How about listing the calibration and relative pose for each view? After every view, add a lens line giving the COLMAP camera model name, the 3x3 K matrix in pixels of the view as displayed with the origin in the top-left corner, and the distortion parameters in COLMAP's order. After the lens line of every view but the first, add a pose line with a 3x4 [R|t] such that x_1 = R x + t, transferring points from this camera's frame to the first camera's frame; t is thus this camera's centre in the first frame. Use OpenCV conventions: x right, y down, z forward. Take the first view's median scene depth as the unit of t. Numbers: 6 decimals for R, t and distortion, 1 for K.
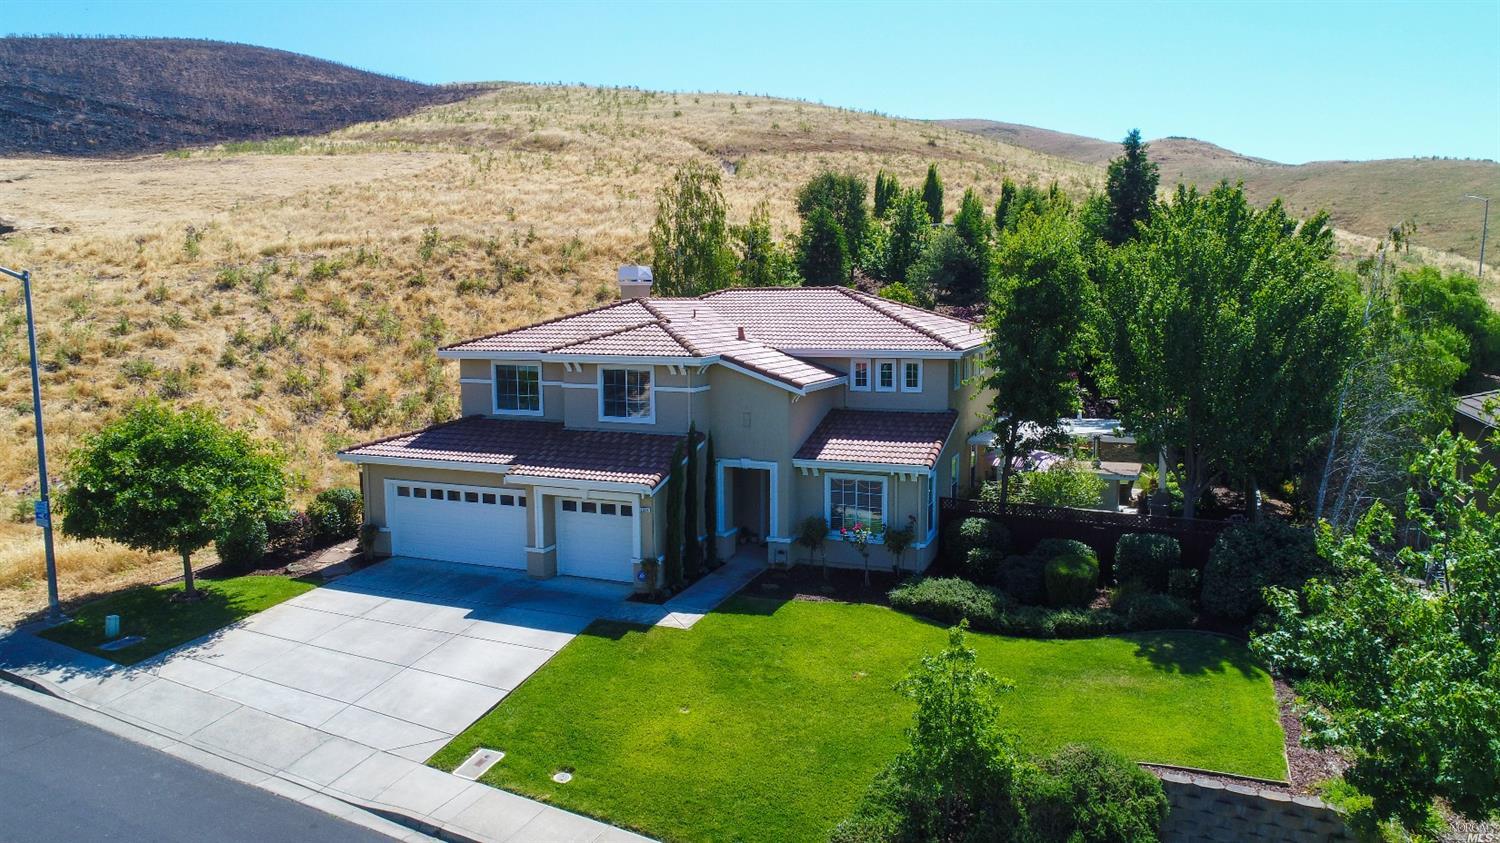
lens RADIAL K [[1005.7, 0, 754.0], [0, 1005.7, 420.1], [0, 0, 1]] dist [-0.004083, 0.003966]
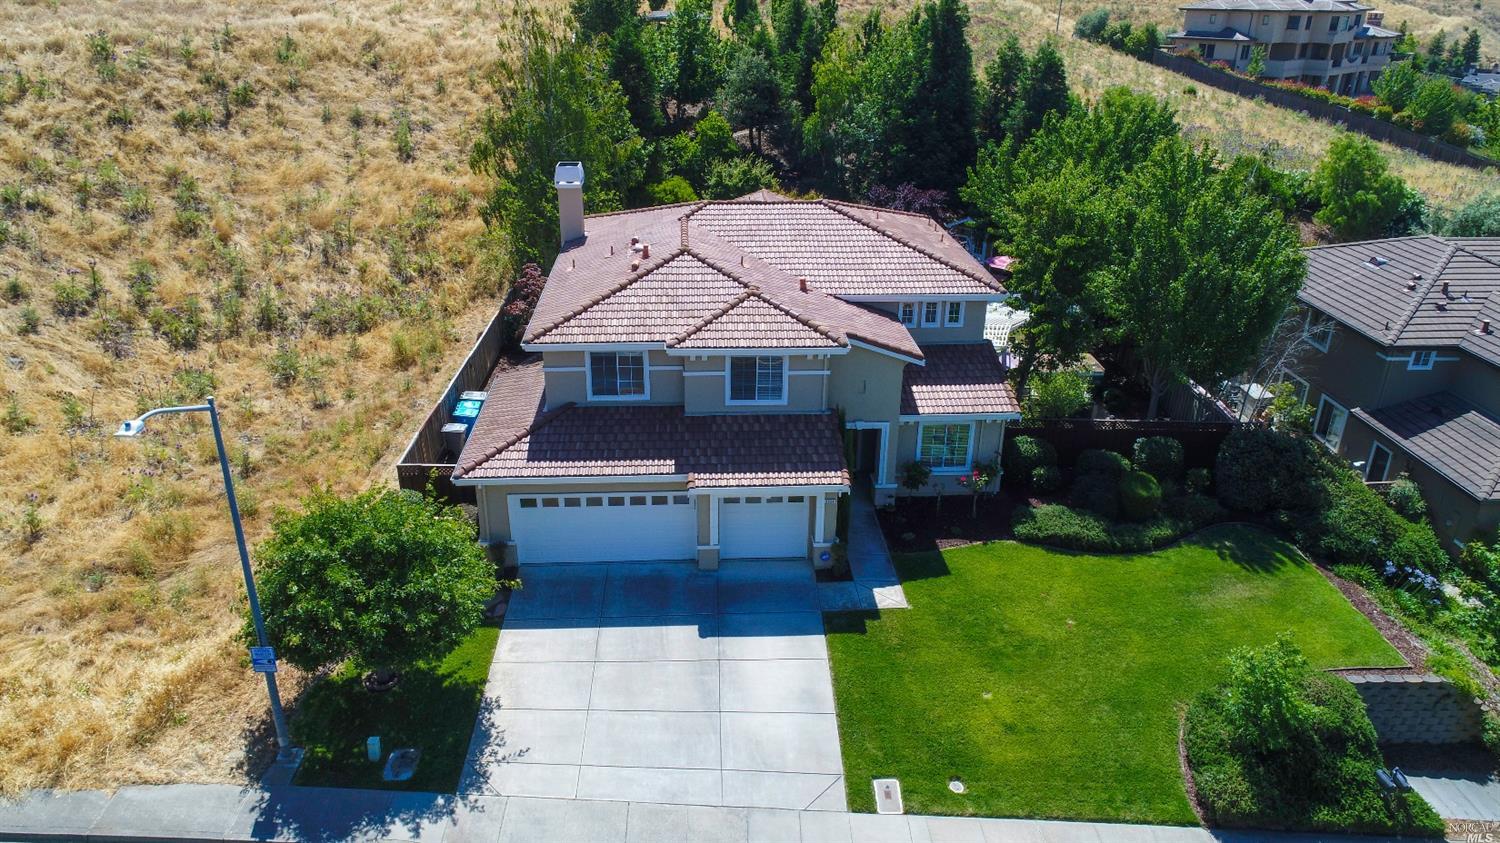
lens RADIAL K [[1005.7, 0, 754.0], [0, 1005.7, 420.1], [0, 0, 1]] dist [-0.004083, 0.003966]
pose [[0.899114, -0.162382, 0.406480, -0.554623], [0.035650, 0.952723, 0.301740, -0.295561], [-0.436260, -0.256808, 0.862396, 0.112670]]
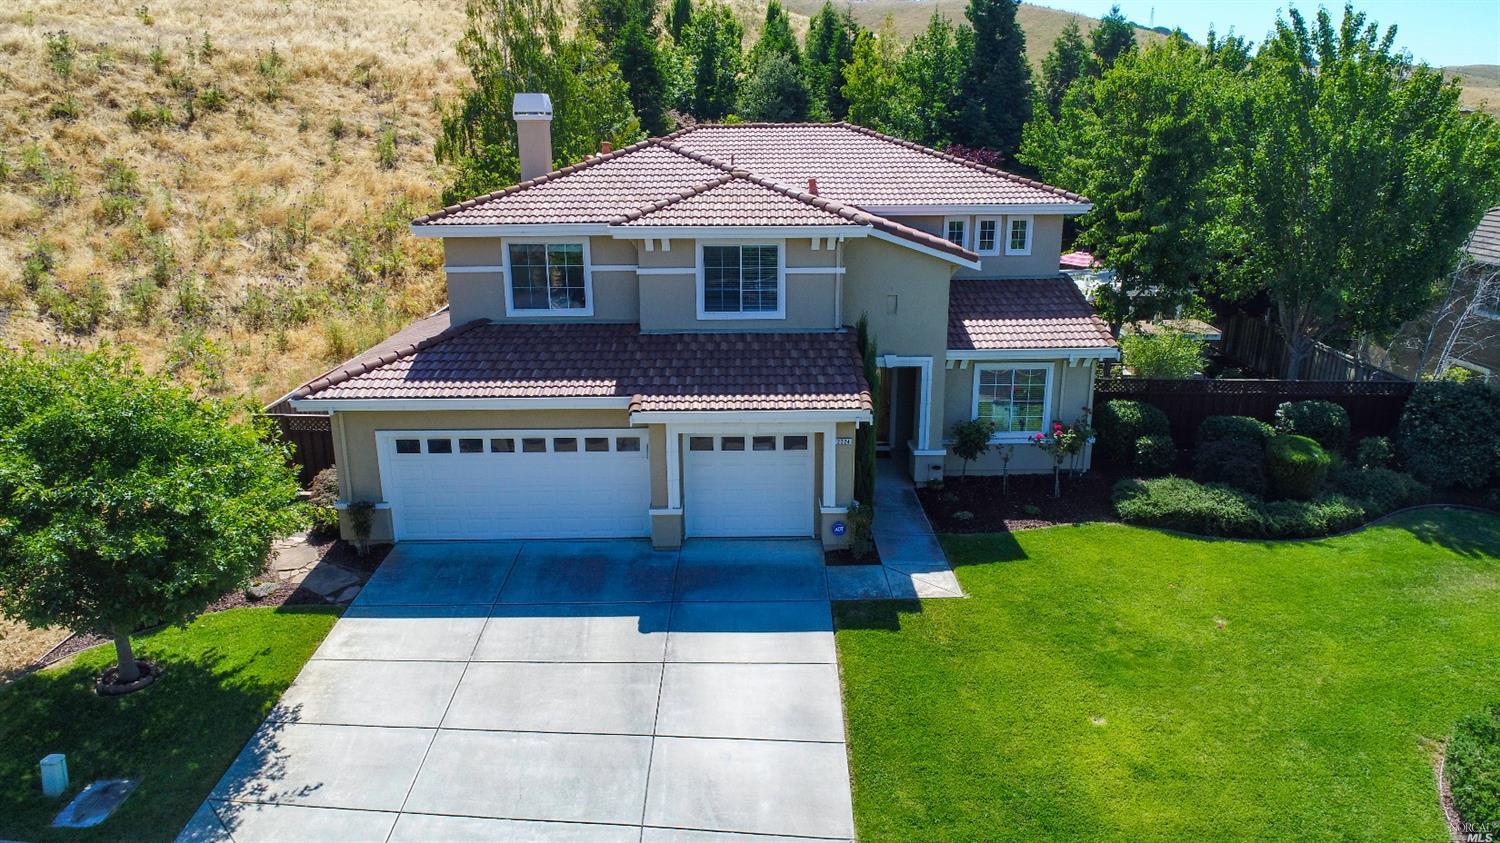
lens RADIAL K [[1005.7, 0, 754.0], [0, 1005.7, 420.1], [0, 0, 1]] dist [-0.004083, 0.003966]
pose [[0.919912, -0.109985, 0.376384, -0.403792], [0.047985, 0.984219, 0.170325, -0.049473], [-0.389178, -0.138623, 0.910672, 0.328314]]
